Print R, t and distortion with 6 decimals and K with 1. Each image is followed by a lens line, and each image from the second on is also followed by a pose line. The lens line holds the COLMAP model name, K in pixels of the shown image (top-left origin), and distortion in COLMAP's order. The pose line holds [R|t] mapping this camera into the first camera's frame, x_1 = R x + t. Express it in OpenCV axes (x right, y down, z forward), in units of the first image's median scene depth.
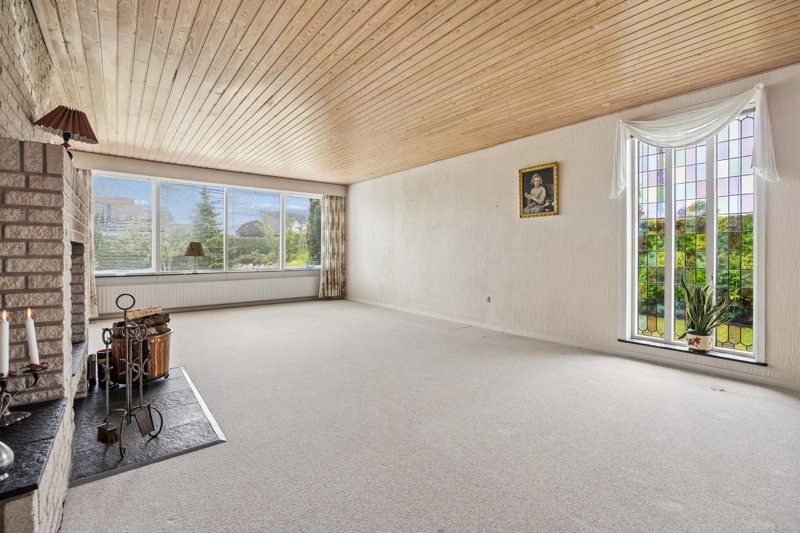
lens RADIAL K [[368.4, 0, 400.0], [0, 368.4, 253.8], [0, 0, 1]] dist [-0.000497, -0.000157]
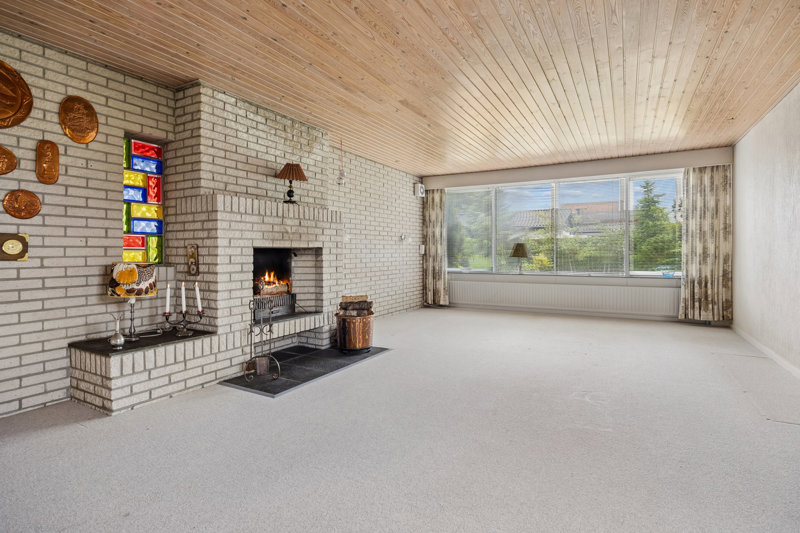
lens RADIAL K [[408.4, 0, 399.8], [0, 408.4, 252.1], [0, 0, 1]] dist [0.001960, 0.000052]
pose [[0.391712, -0.001663, -0.920086, 0.275808], [-0.004278, 0.999984, -0.003628, -0.000897], [0.920078, 0.005358, 0.391699, 0.221268]]
